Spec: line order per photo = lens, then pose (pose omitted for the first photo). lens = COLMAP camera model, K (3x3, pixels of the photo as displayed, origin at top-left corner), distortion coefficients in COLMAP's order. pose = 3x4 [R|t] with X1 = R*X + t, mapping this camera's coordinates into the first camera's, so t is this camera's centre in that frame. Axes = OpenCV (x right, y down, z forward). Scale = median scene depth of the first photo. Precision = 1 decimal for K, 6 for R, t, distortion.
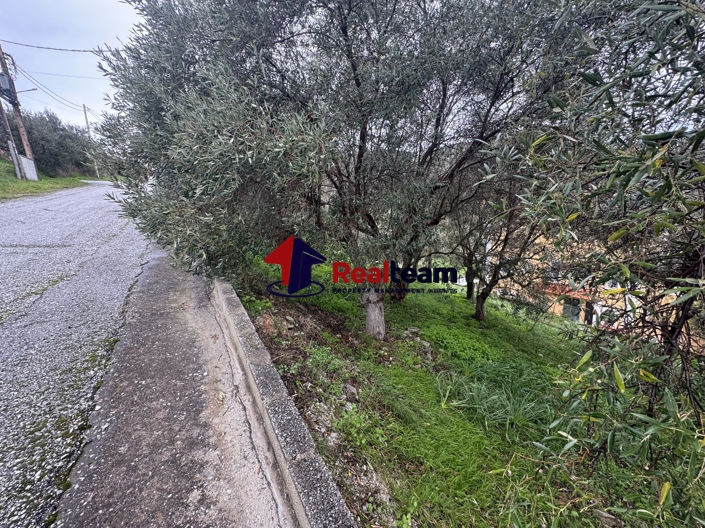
lens RADIAL K [[281.1, 0, 352.5], [0, 281.1, 264.0], [0, 0, 1]] dist [-0.001744, -0.000072]
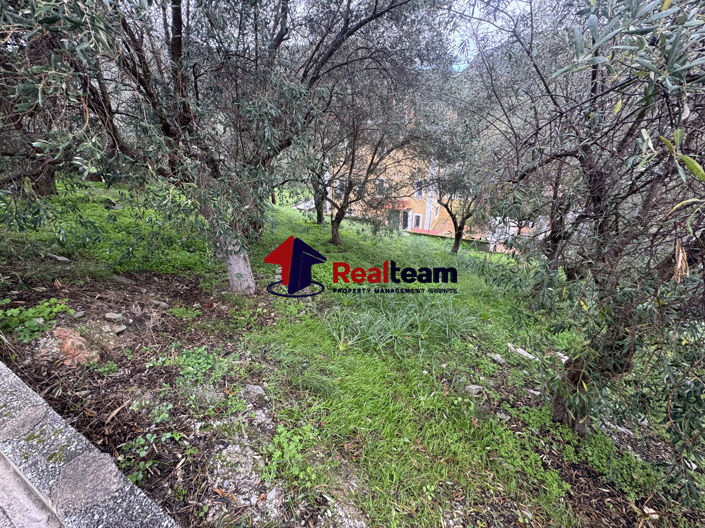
lens RADIAL K [[281.1, 0, 352.5], [0, 281.1, 264.0], [0, 0, 1]] dist [-0.001744, -0.000072]
pose [[0.843282, -0.213761, 0.493134, -0.042279], [0.076199, 0.955790, 0.284006, -0.032897], [-0.532042, -0.201921, 0.822289, 0.167227]]
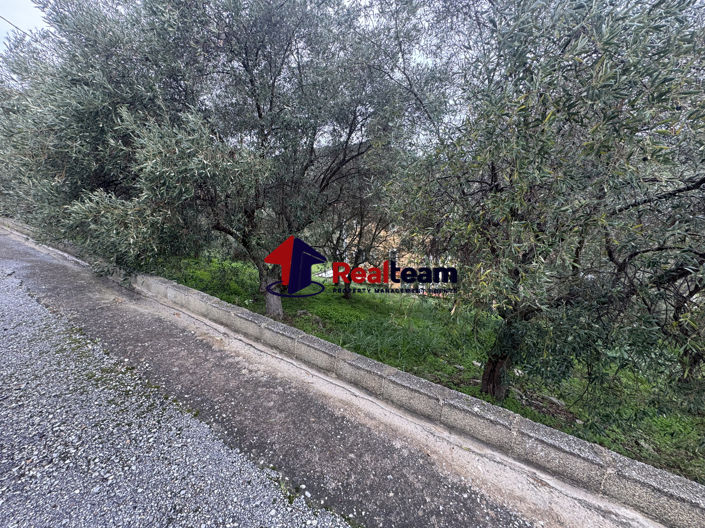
lens RADIAL K [[281.1, 0, 352.5], [0, 281.1, 264.0], [0, 0, 1]] dist [-0.001744, -0.000072]
pose [[0.880267, -0.090965, 0.465677, -0.165326], [0.094313, 0.995411, 0.016165, 0.043189], [-0.465011, 0.029690, 0.884807, -0.204595]]
